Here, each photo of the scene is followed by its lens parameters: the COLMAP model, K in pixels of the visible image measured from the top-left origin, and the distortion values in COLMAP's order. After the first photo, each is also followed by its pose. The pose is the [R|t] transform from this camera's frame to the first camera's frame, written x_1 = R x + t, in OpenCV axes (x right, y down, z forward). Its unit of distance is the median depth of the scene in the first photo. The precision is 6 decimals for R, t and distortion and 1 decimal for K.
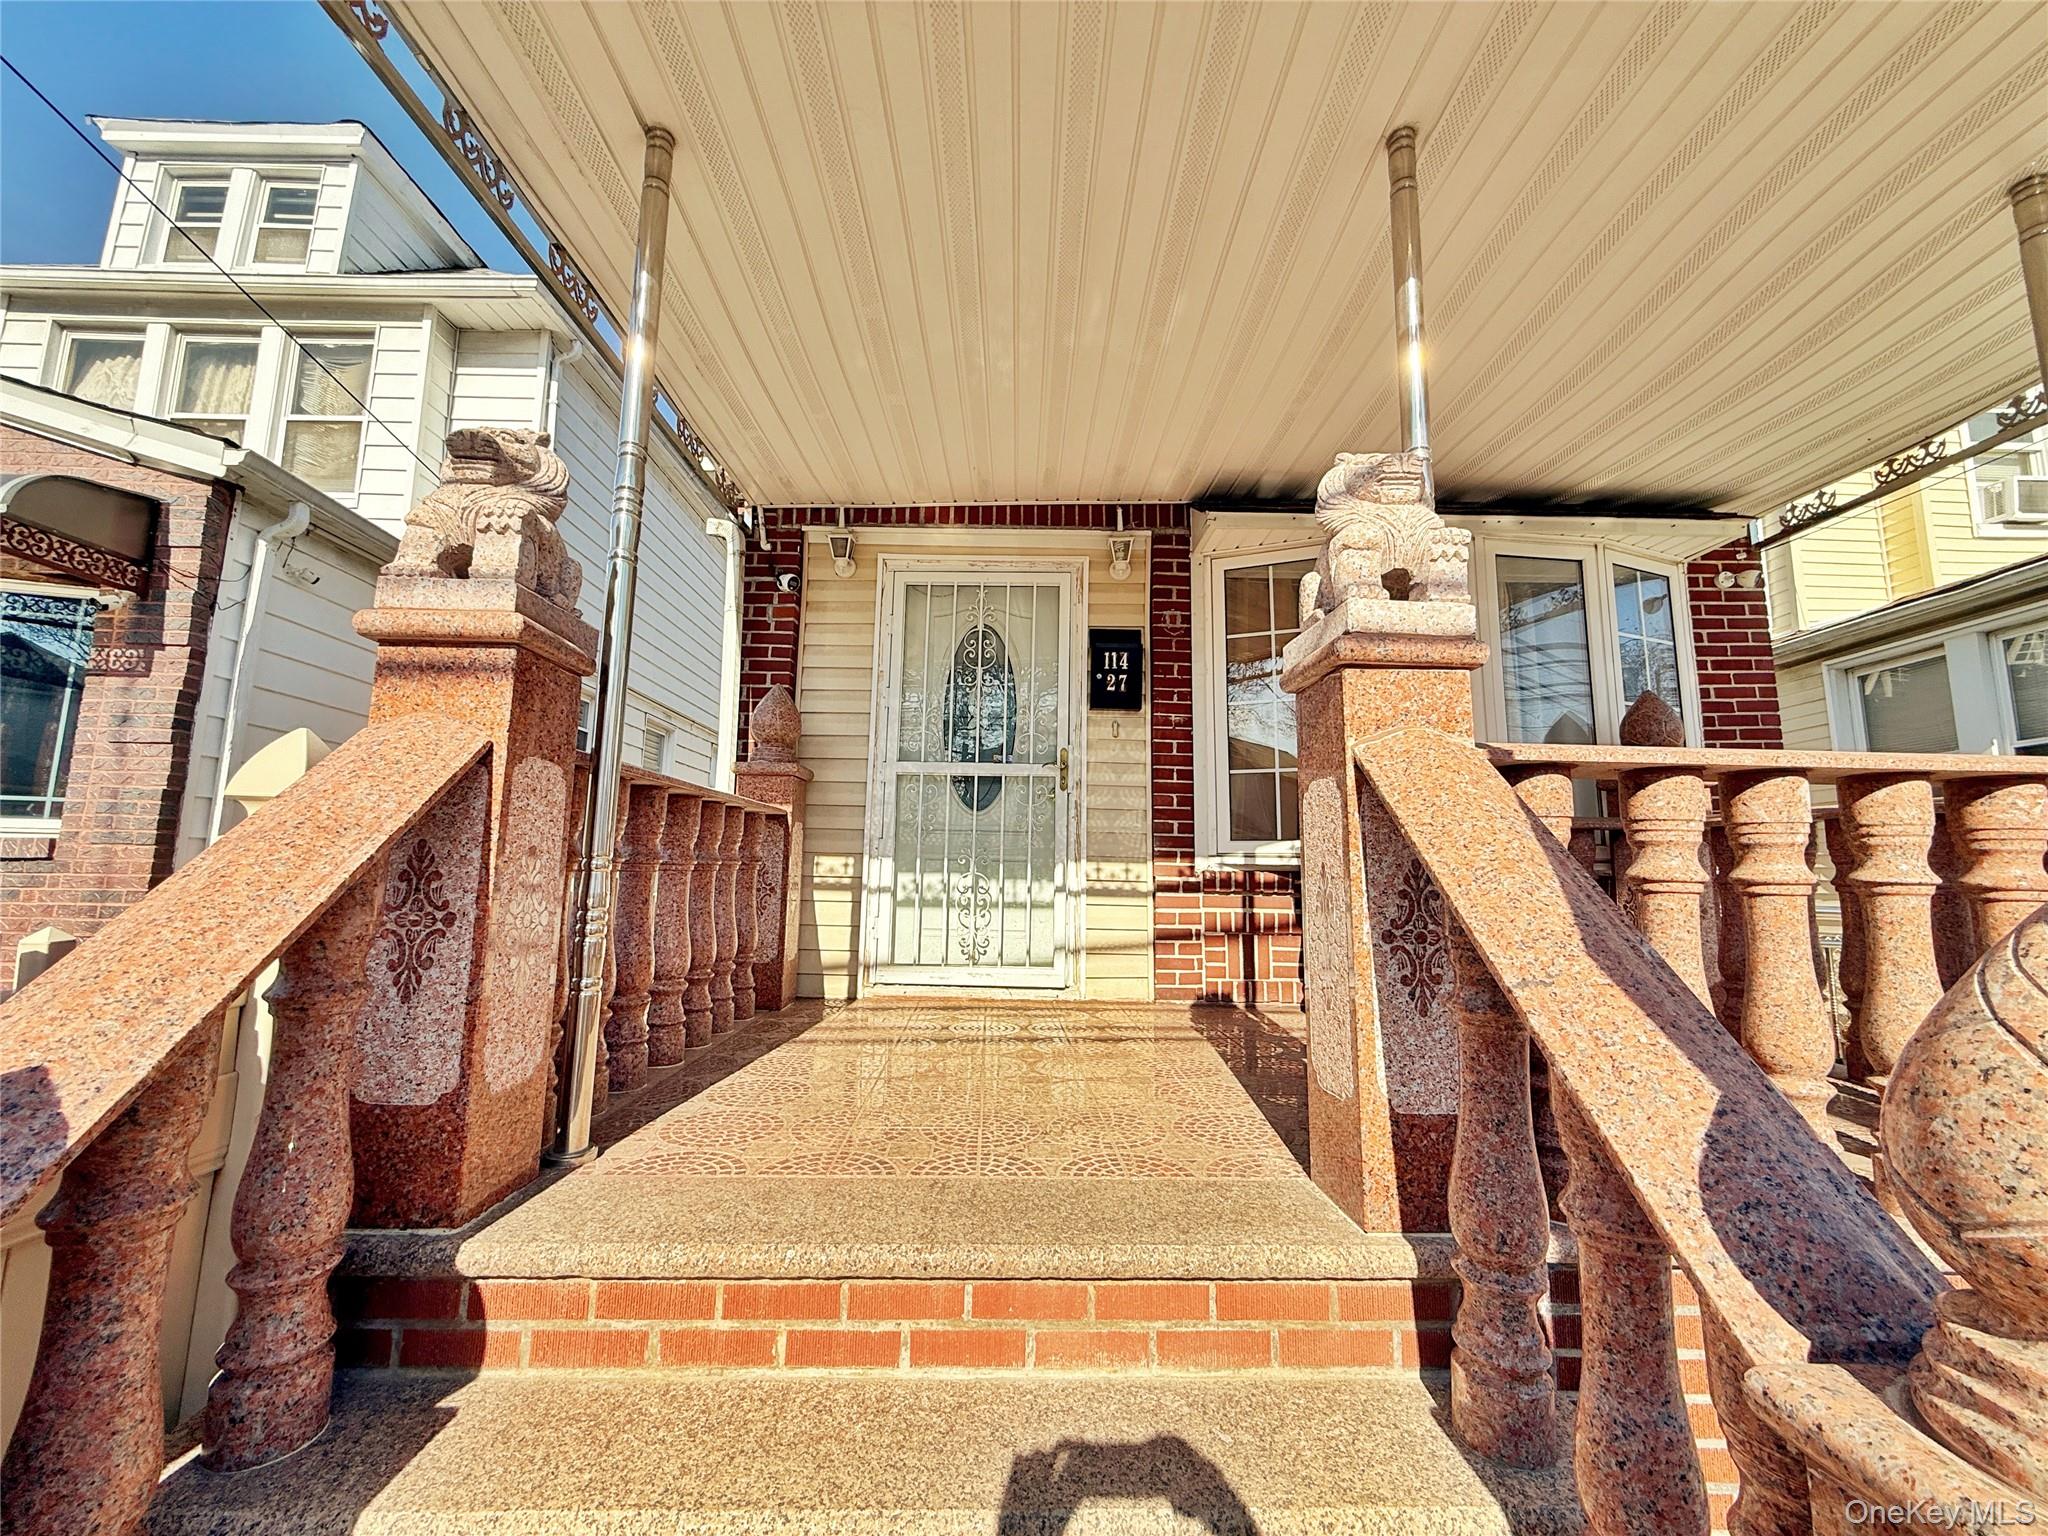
lens RADIAL K [[815.6, 0, 1024.0], [0, 815.6, 768.0], [0, 0, 1]] dist [-0.003041, 0.000054]
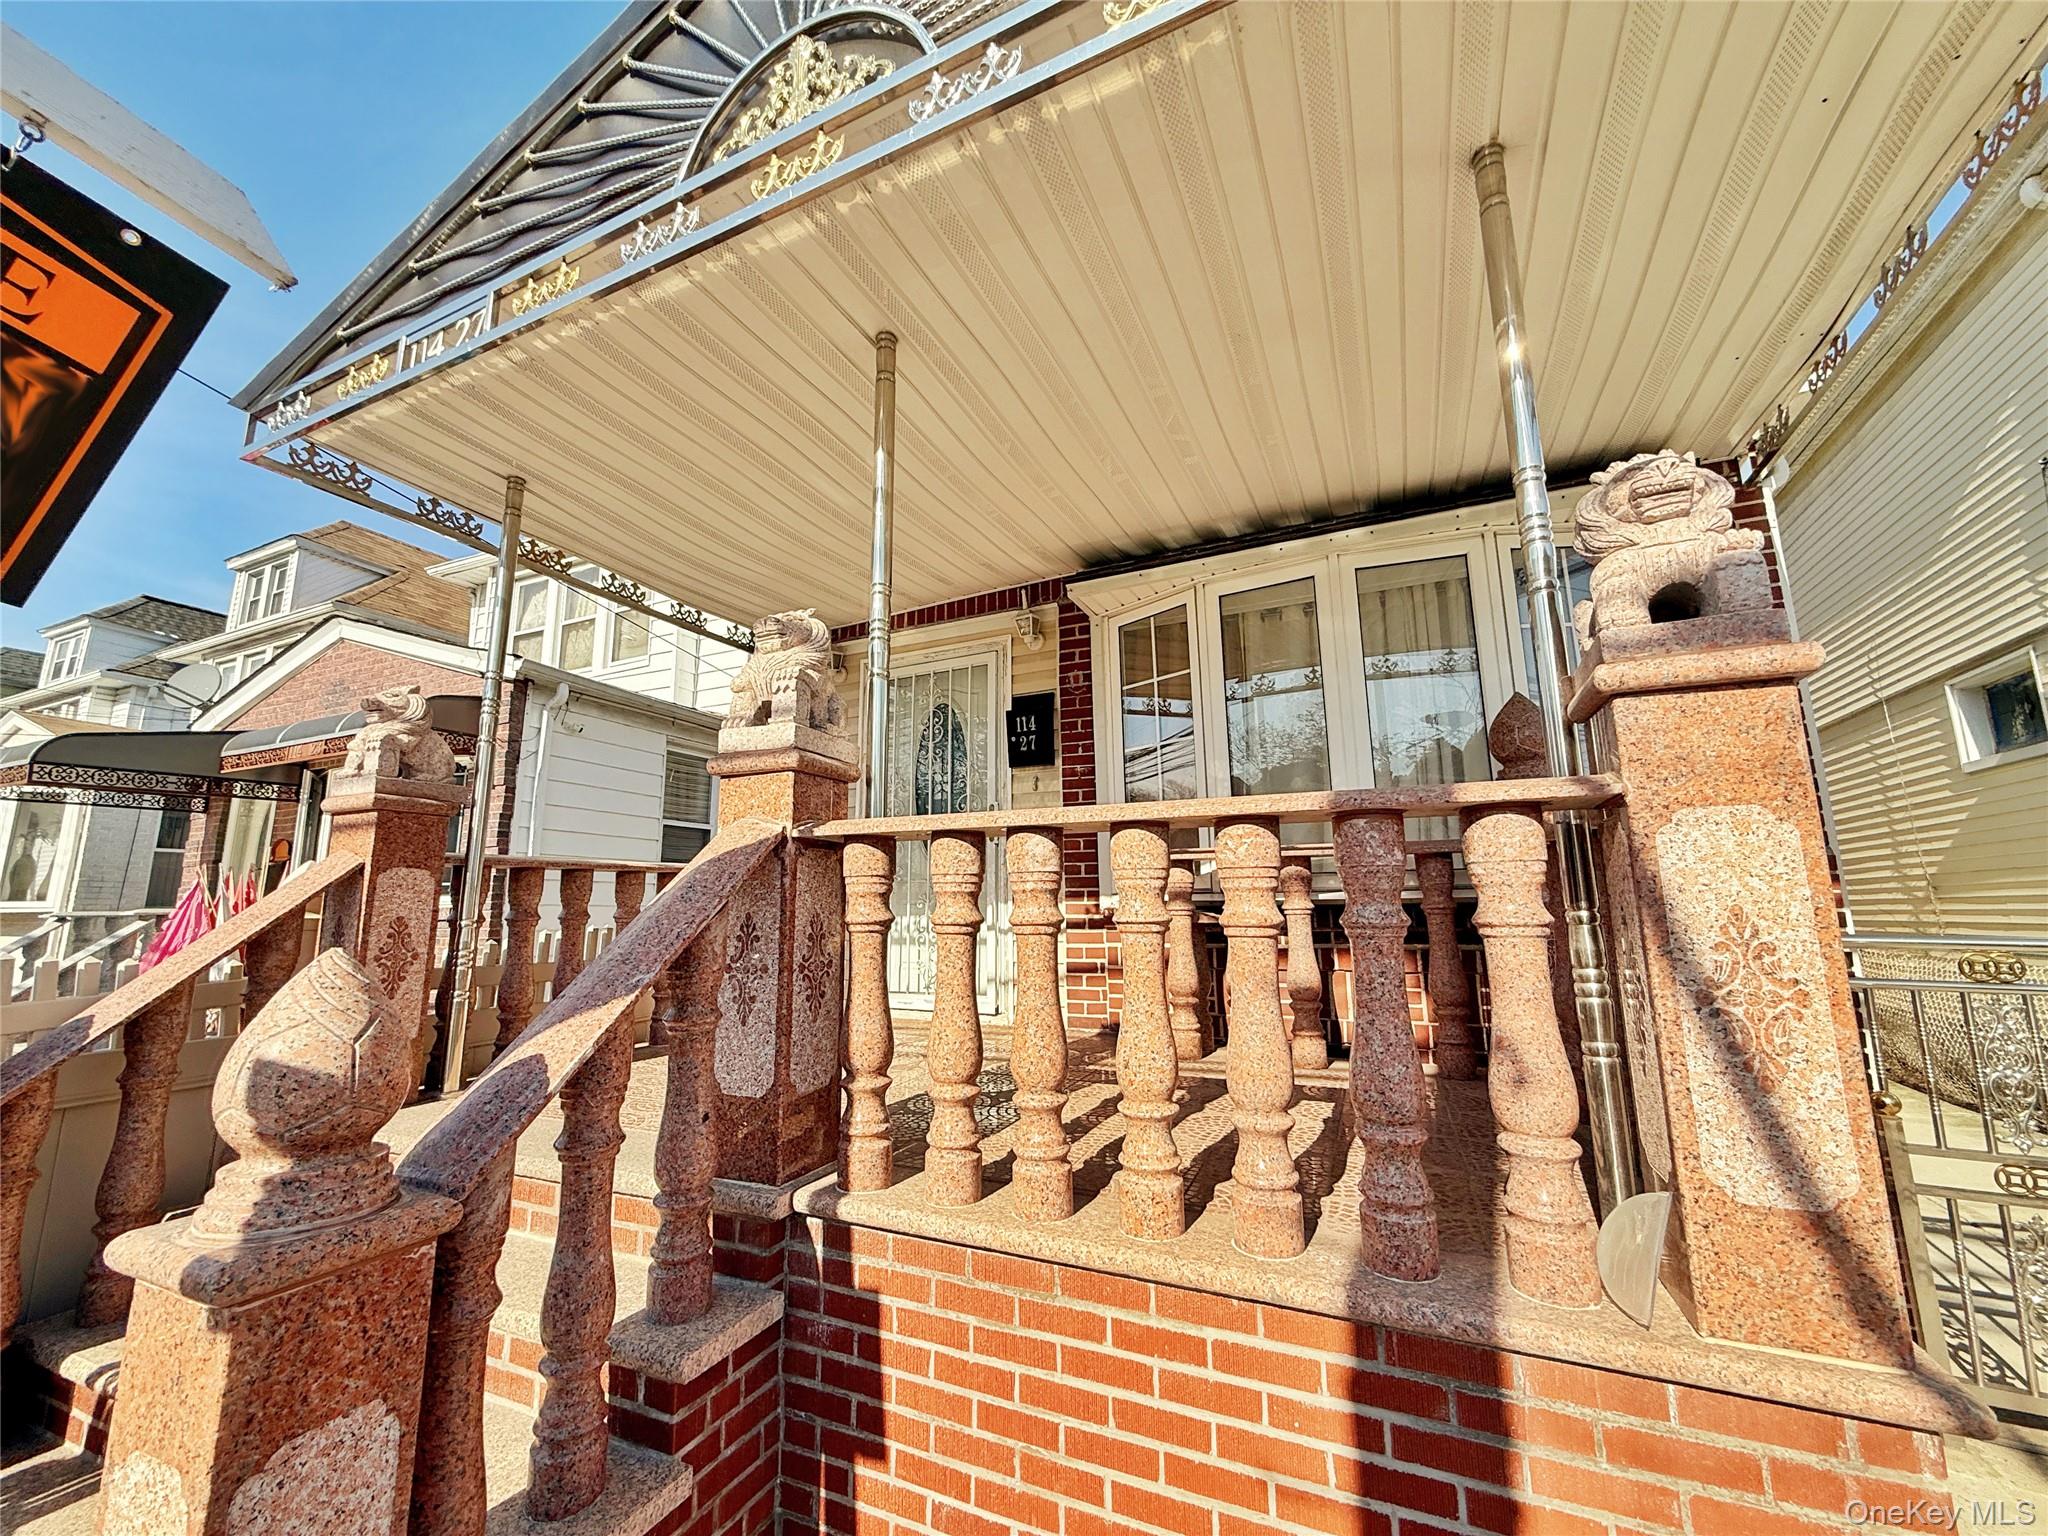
lens RADIAL K [[815.6, 0, 1024.0], [0, 815.6, 768.0], [0, 0, 1]] dist [-0.003041, 0.000054]
pose [[0.902419, -0.099273, -0.419267, 0.579371], [0.082988, 0.994922, -0.056954, -0.006190], [0.422791, 0.016603, 0.906075, -0.027230]]
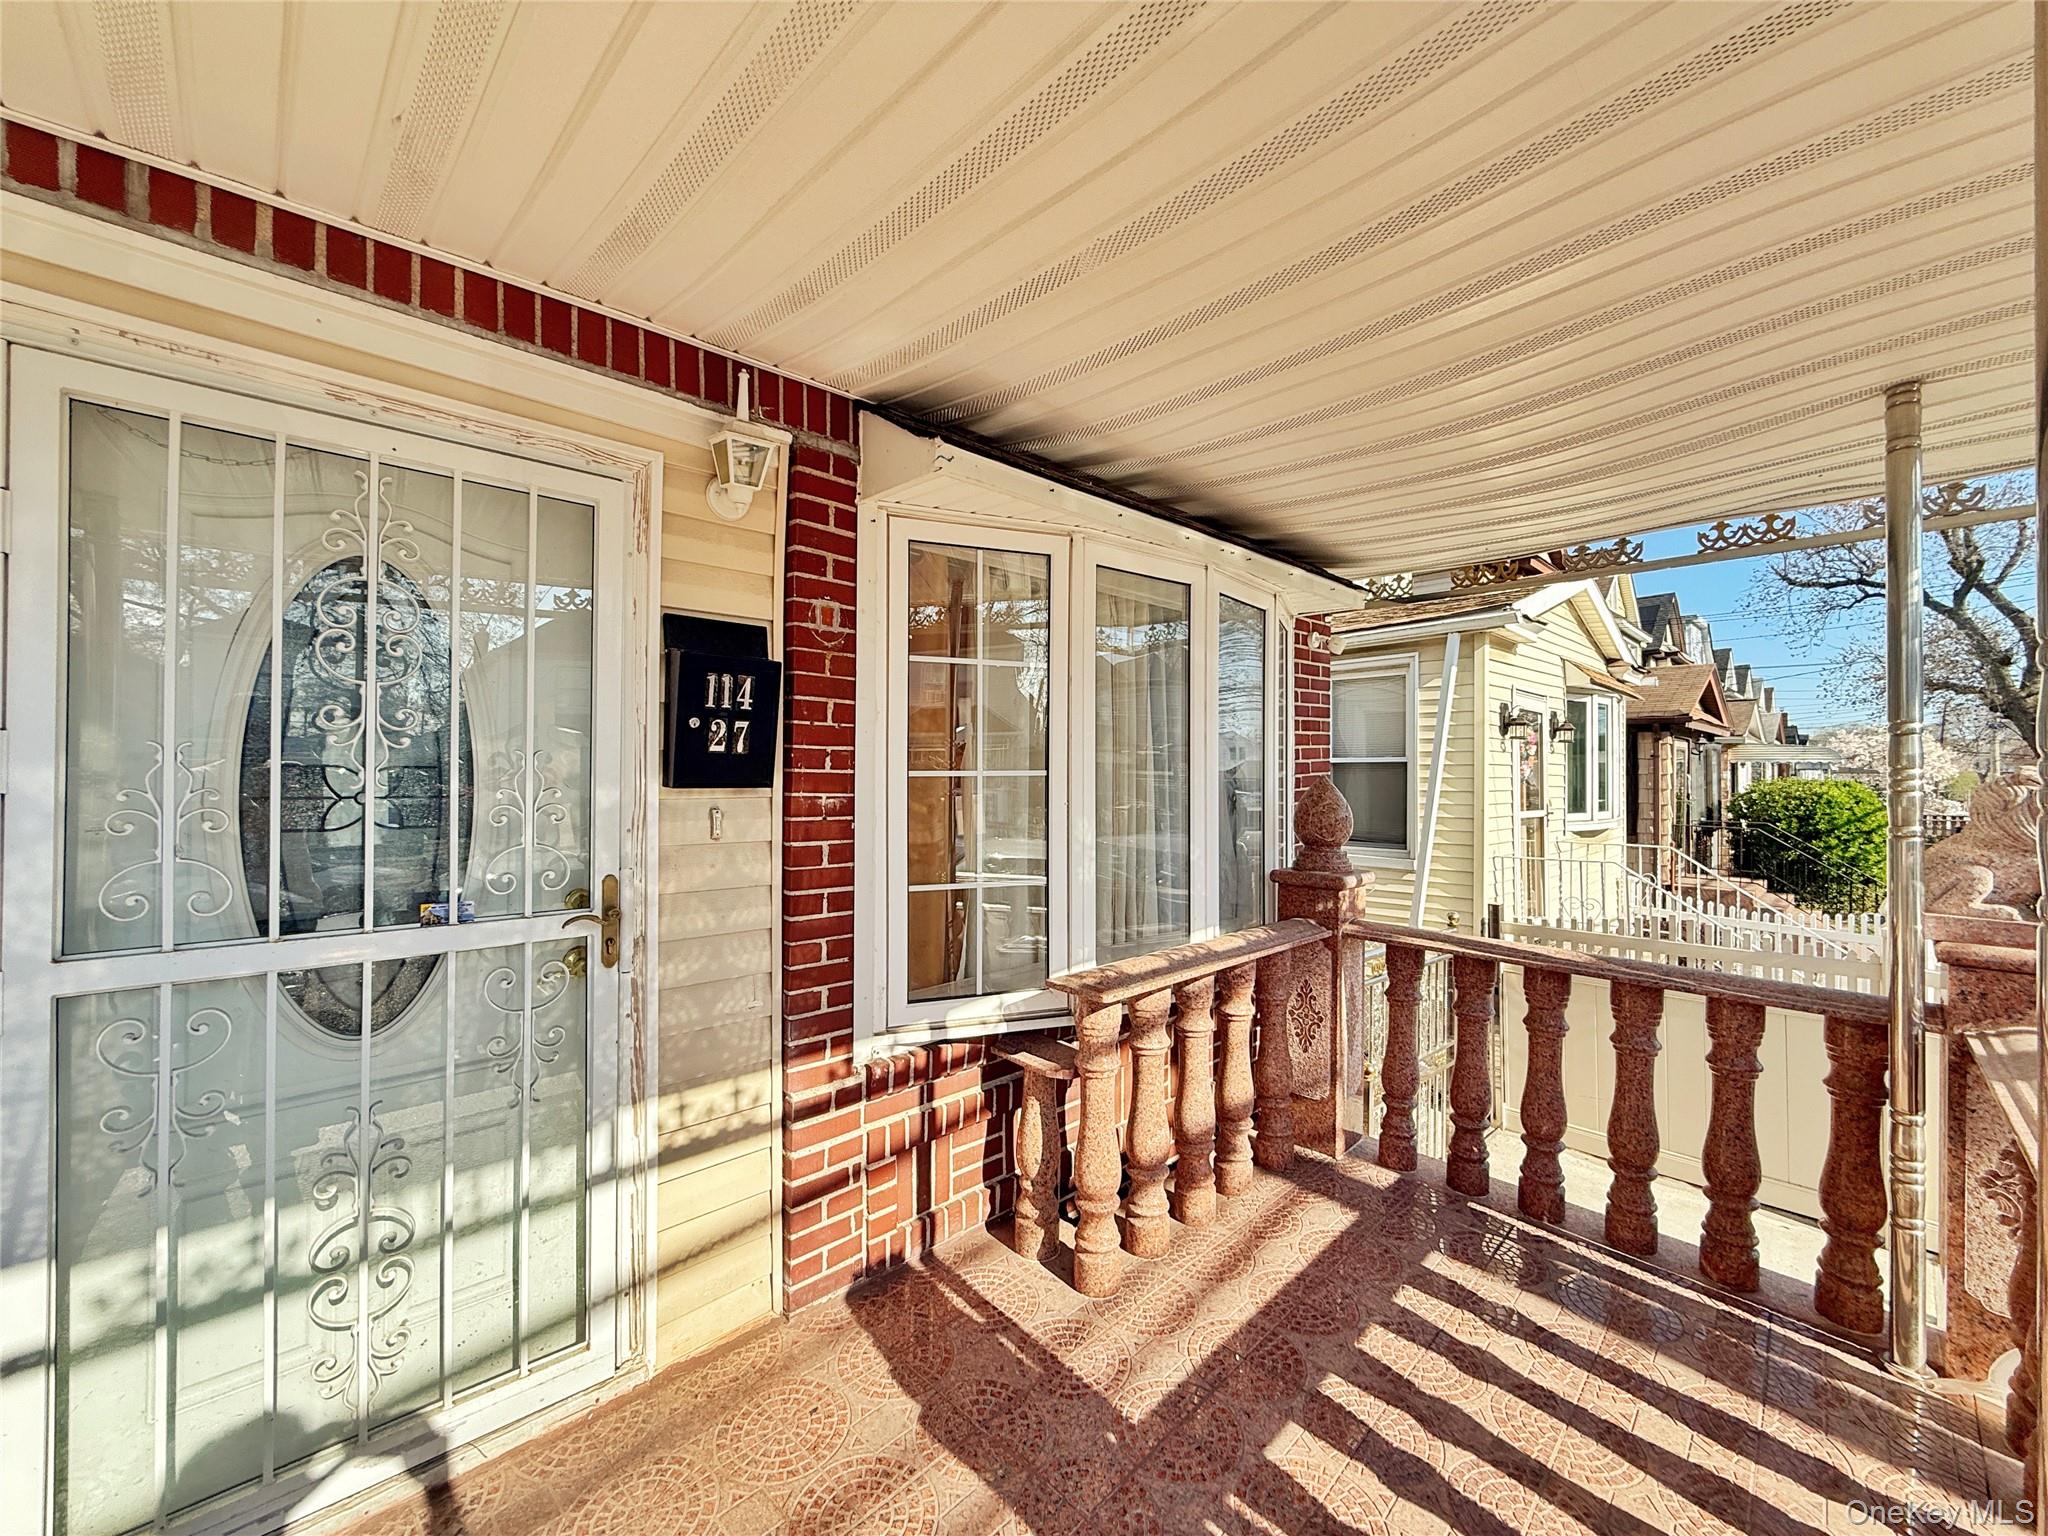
lens RADIAL K [[815.6, 0, 1024.0], [0, 815.6, 768.0], [0, 0, 1]] dist [-0.003041, 0.000054]
pose [[0.723751, -0.010248, 0.689985, -0.099973], [-0.087339, 0.990488, 0.106324, -0.154165], [-0.684512, -0.137215, 0.715972, 0.516590]]
